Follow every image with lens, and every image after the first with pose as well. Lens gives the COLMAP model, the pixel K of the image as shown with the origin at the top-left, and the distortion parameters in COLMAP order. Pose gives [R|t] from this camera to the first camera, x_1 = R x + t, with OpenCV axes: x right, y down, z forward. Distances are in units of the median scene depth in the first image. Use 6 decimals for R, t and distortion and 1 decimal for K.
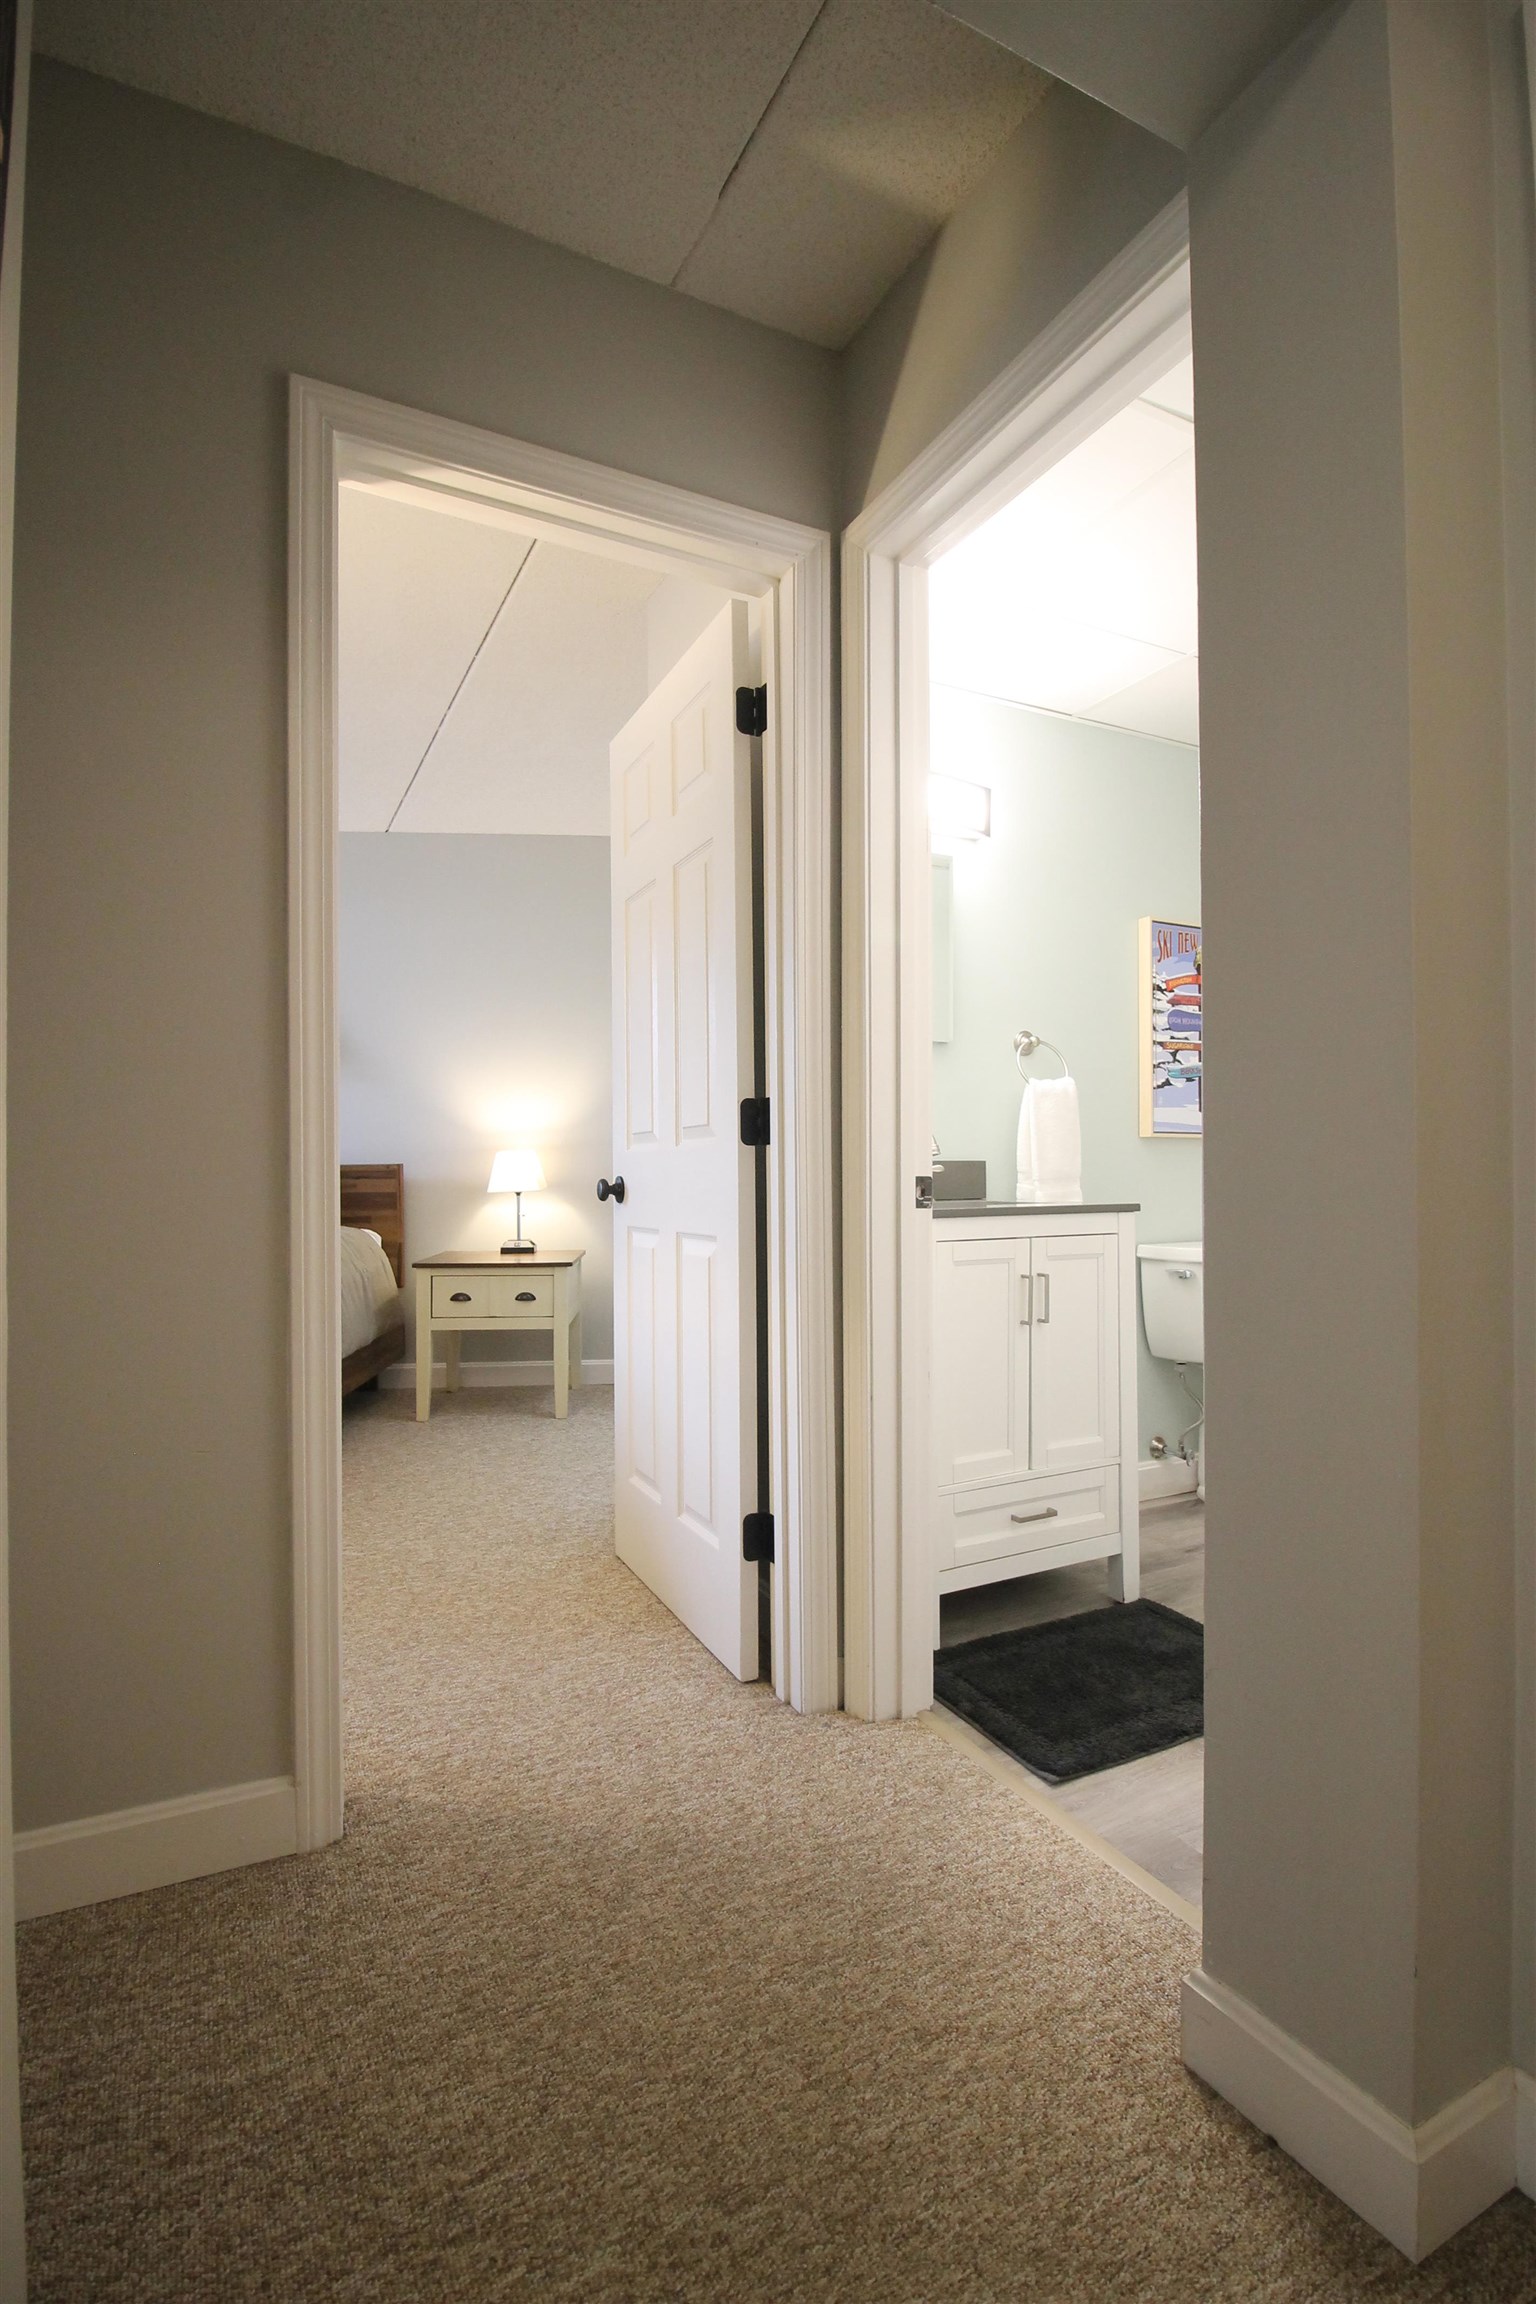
lens RADIAL K [[1081.0, 0, 770.0], [0, 1081.0, 1165.6], [0, 0, 1]] dist [0.002498, -0.013900]
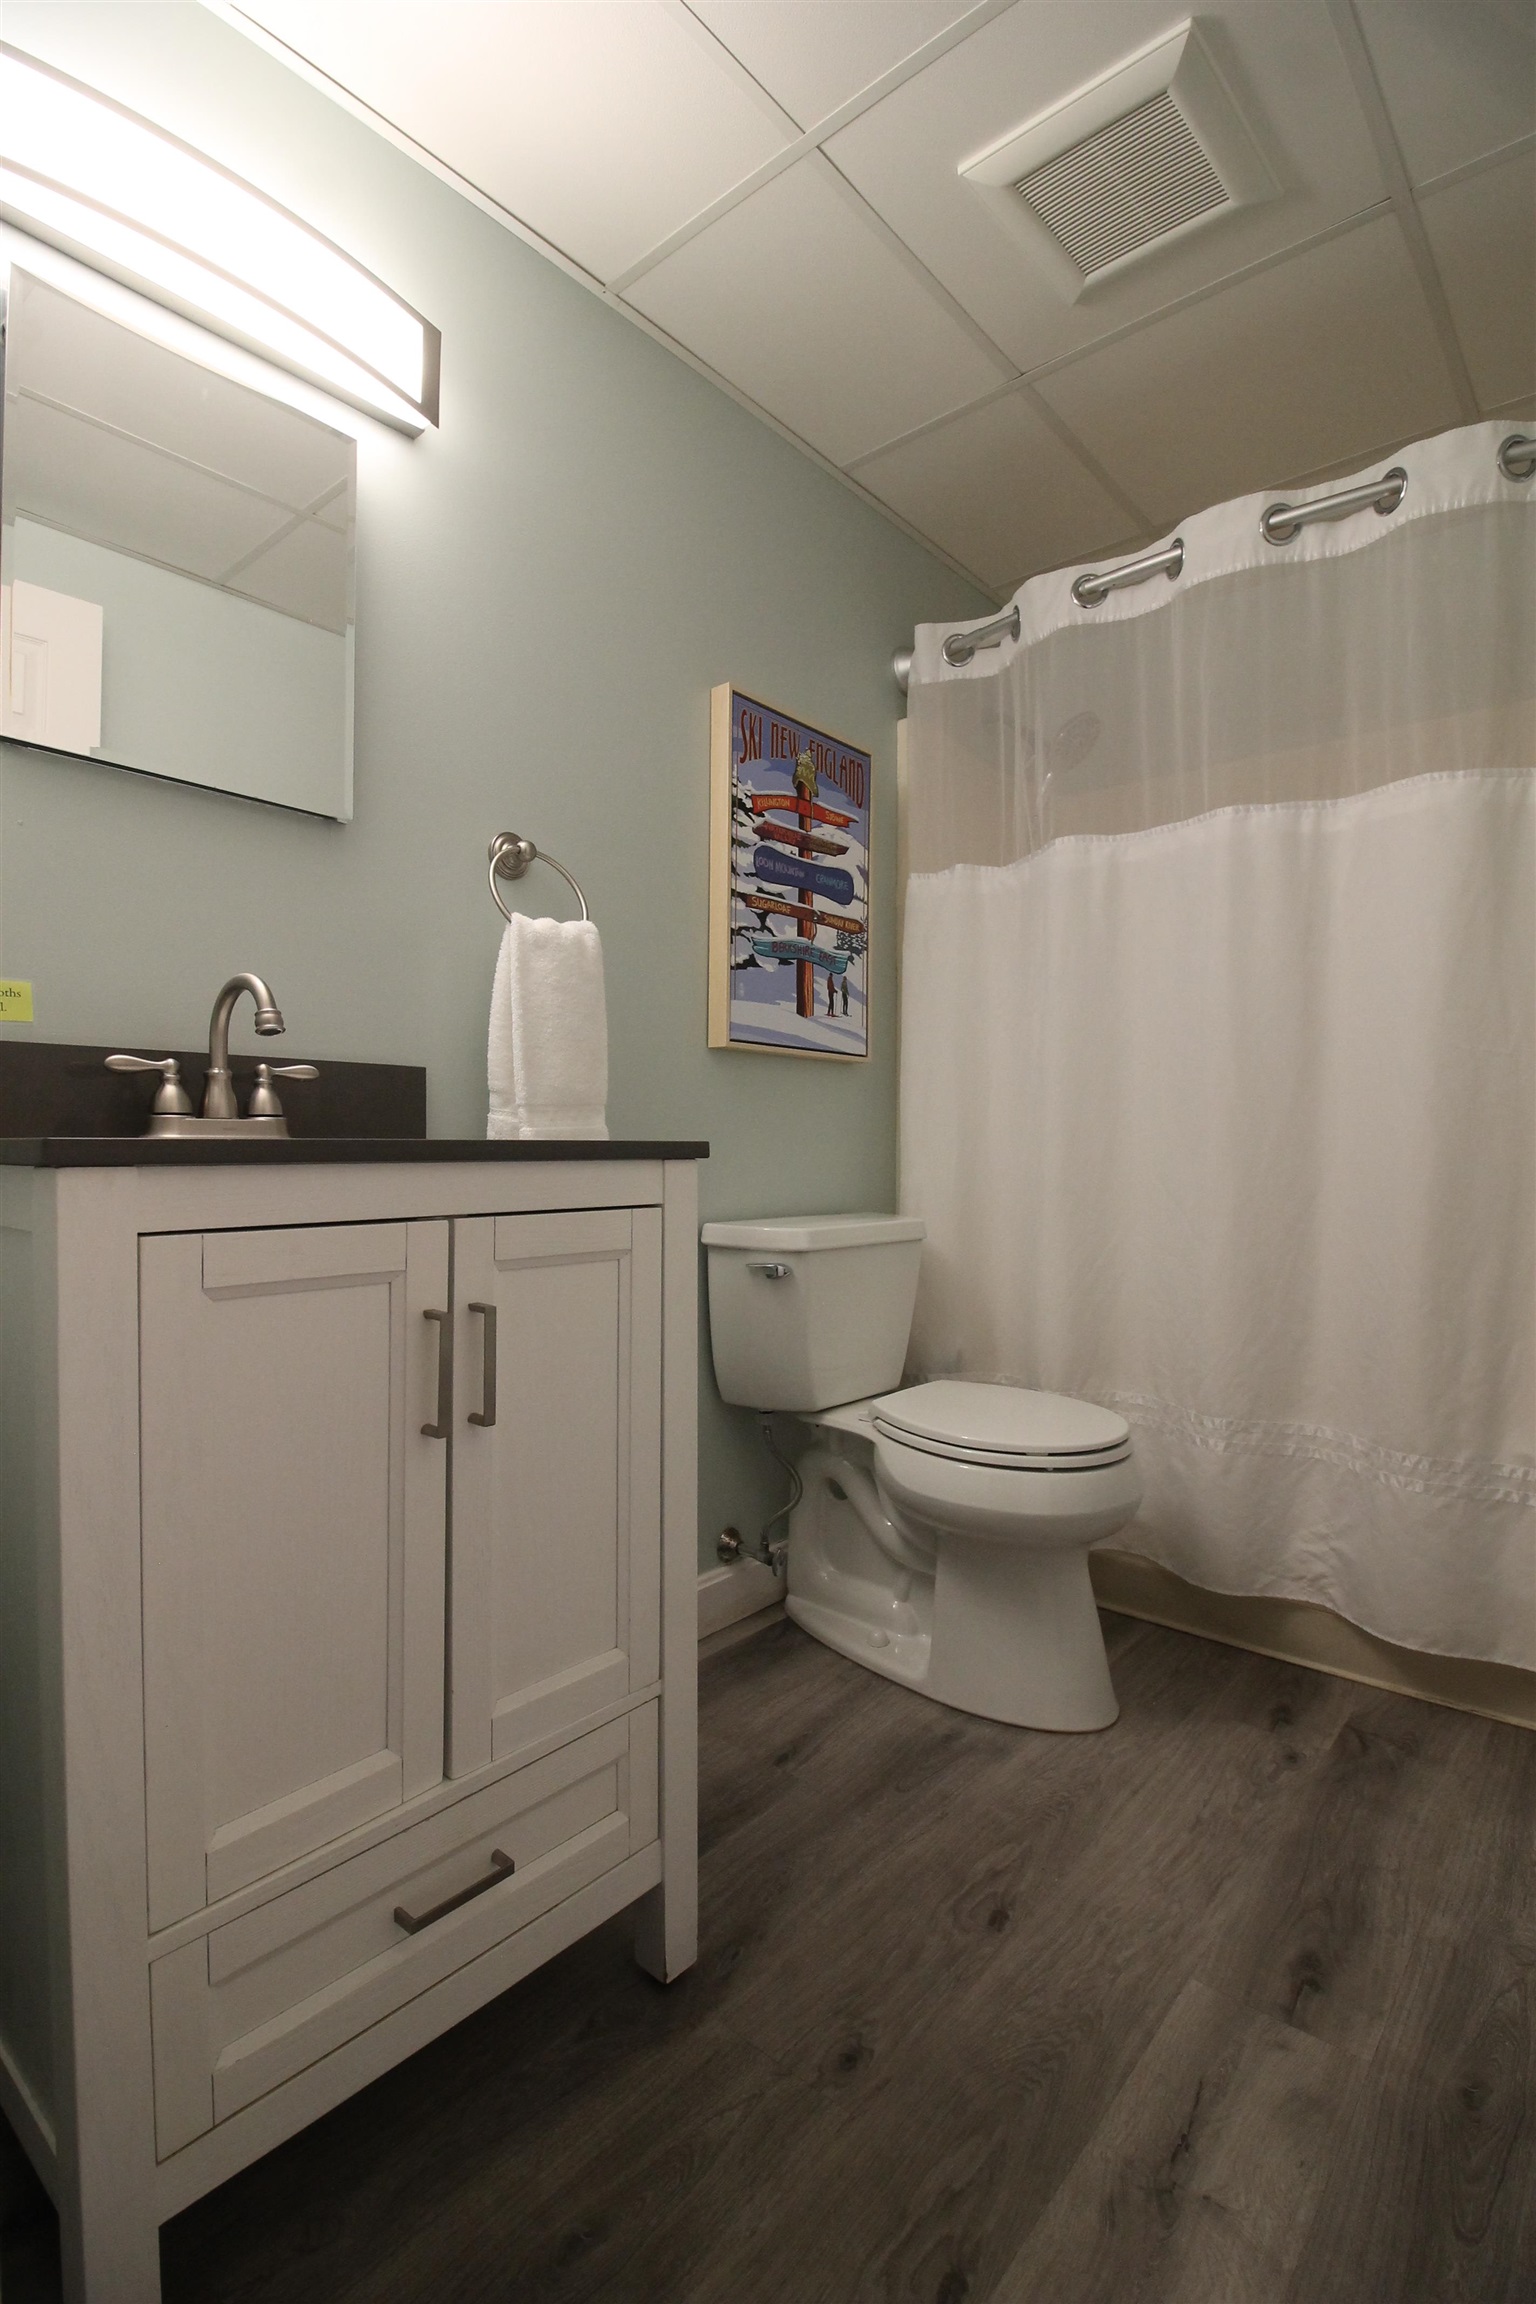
lens RADIAL K [[1081.0, 0, 770.0], [0, 1081.0, 1165.6], [0, 0, 1]] dist [0.002498, -0.013900]
pose [[0.925301, 0.005084, 0.379200, 0.143663], [-0.014452, 0.999657, 0.021863, 0.026495], [-0.378958, -0.025710, 0.925057, 0.422191]]
